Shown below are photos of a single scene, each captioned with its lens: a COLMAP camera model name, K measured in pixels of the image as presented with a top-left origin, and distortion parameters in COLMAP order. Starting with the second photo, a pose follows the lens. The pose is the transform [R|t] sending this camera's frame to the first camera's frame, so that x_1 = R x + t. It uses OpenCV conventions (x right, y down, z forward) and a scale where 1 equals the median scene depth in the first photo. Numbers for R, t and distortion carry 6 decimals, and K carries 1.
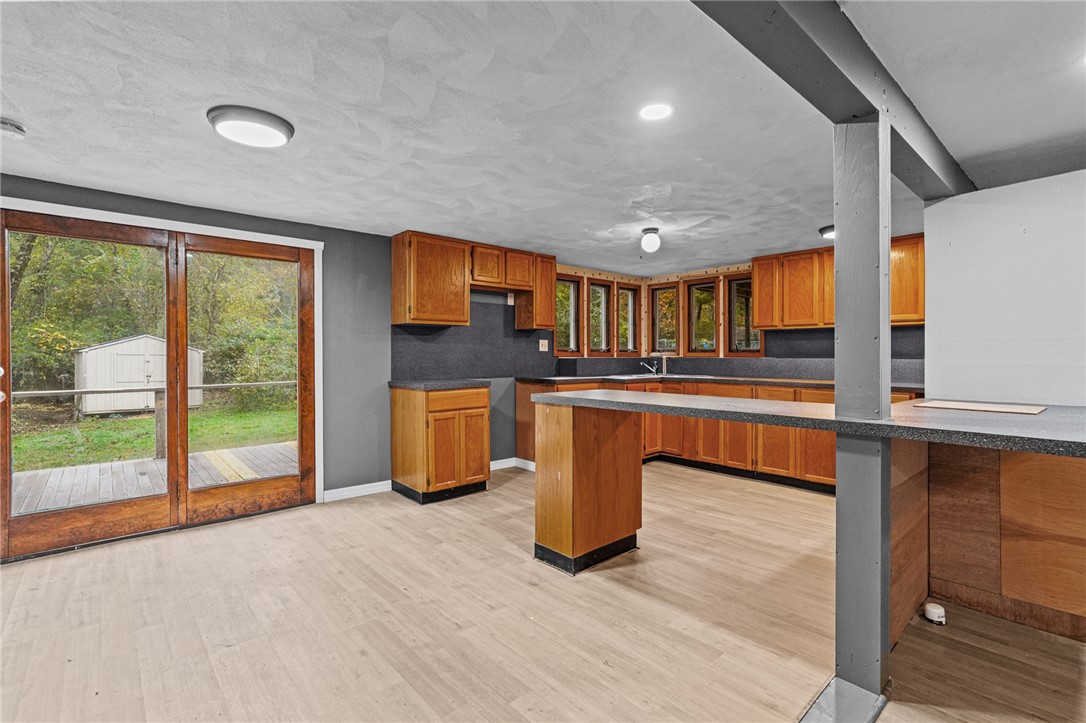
lens RADIAL K [[502.3, 0, 539.0], [0, 502.3, 354.2], [0, 0, 1]] dist [-0.009471, 0.013100]
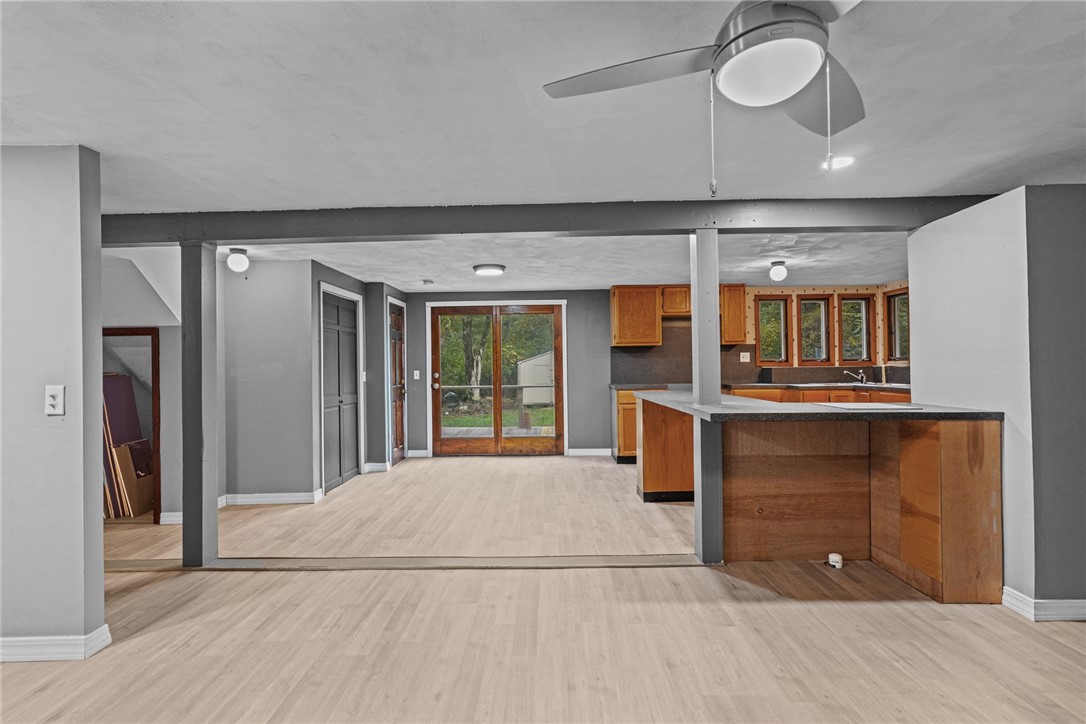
lens RADIAL K [[502.3, 0, 548.2], [0, 502.3, 367.2], [0, 0, 1]] dist [-0.009471, 0.013100]
pose [[0.741507, -0.006015, -0.670918, 0.510995], [0.012409, 0.999912, 0.004750, -0.005660], [0.670830, -0.011848, 0.741516, -0.224089]]
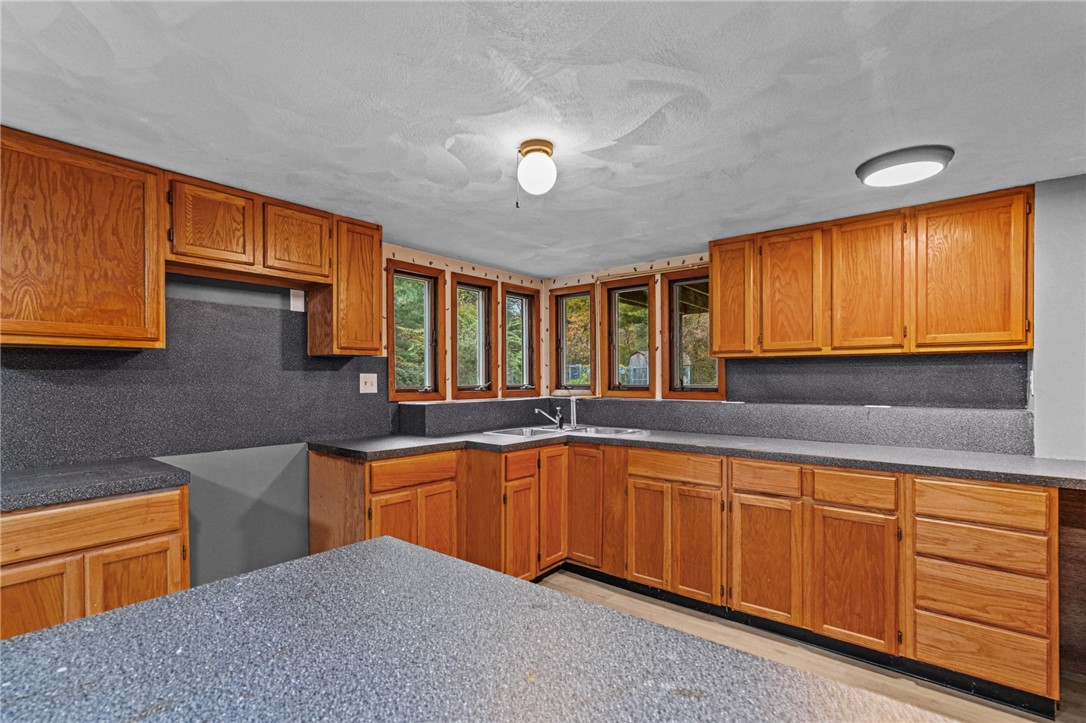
lens RADIAL K [[502.3, 0, 525.0], [0, 502.3, 376.2], [0, 0, 1]] dist [-0.009471, 0.013100]
pose [[0.990877, -0.002525, 0.134743, 0.121405], [0.002971, 0.999991, -0.003107, -0.025753], [-0.134734, 0.003479, 0.990876, 0.440941]]
